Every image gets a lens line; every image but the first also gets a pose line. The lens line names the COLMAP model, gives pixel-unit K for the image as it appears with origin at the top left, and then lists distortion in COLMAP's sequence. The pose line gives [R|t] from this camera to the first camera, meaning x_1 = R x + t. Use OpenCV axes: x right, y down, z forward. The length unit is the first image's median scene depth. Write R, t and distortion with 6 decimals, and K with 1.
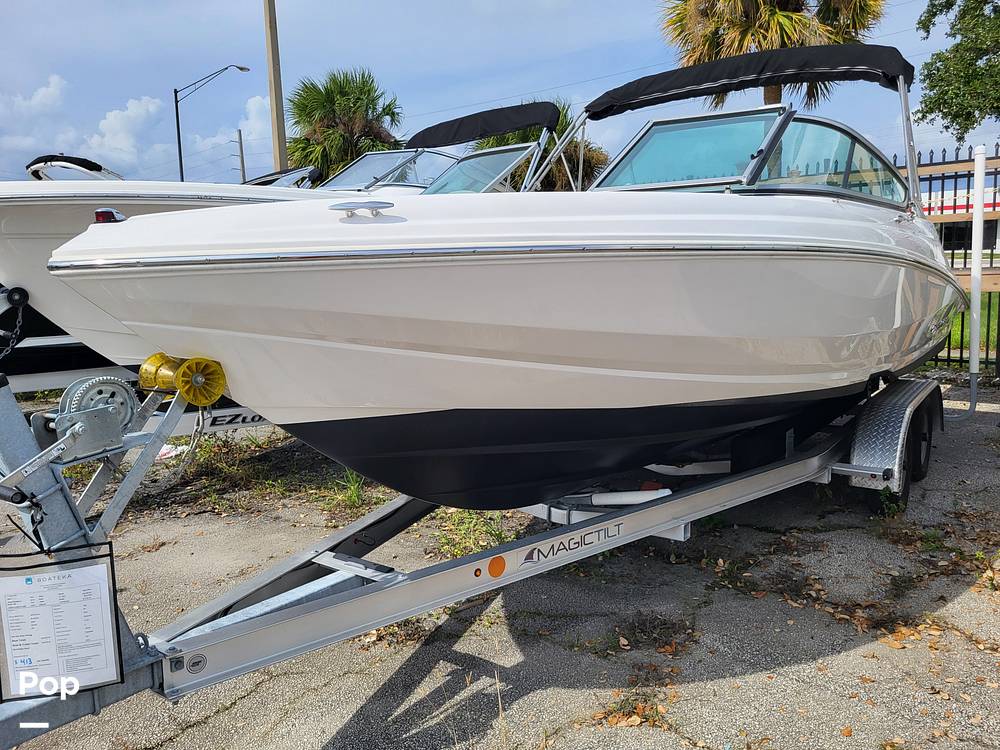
lens RADIAL K [[767.3, 0, 502.9], [0, 767.3, 366.1], [0, 0, 1]] dist [0.035772, -0.018050]
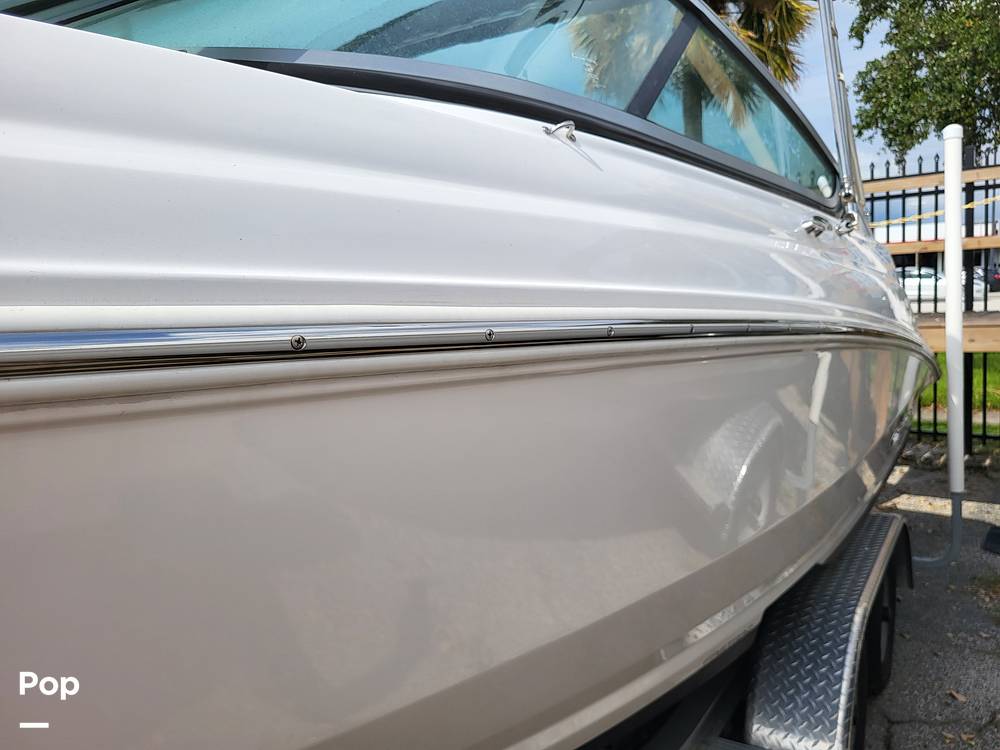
lens RADIAL K [[786.0, 0, 504.1], [0, 786.0, 365.5], [0, 0, 1]] dist [0.006777, 0.002470]
pose [[0.997811, -0.009500, 0.065437, 0.275557], [0.012679, 0.998750, -0.048341, -0.086717], [-0.064896, 0.049065, 0.996685, 0.520183]]
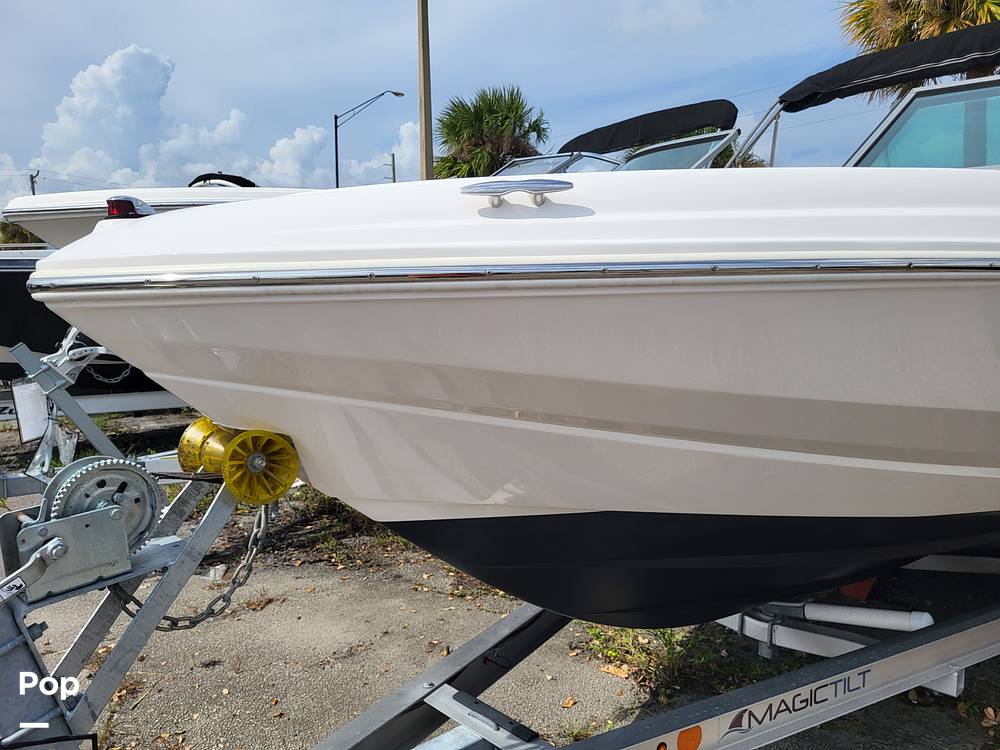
lens RADIAL K [[769.2, 0, 498.7], [0, 769.2, 369.7], [0, 0, 1]] dist [0.027947, -0.020590]
pose [[0.982972, 0.034201, -0.180546, -0.038939], [-0.037936, 0.999131, -0.017277, -0.027584], [0.179799, 0.023832, 0.983415, 0.192304]]
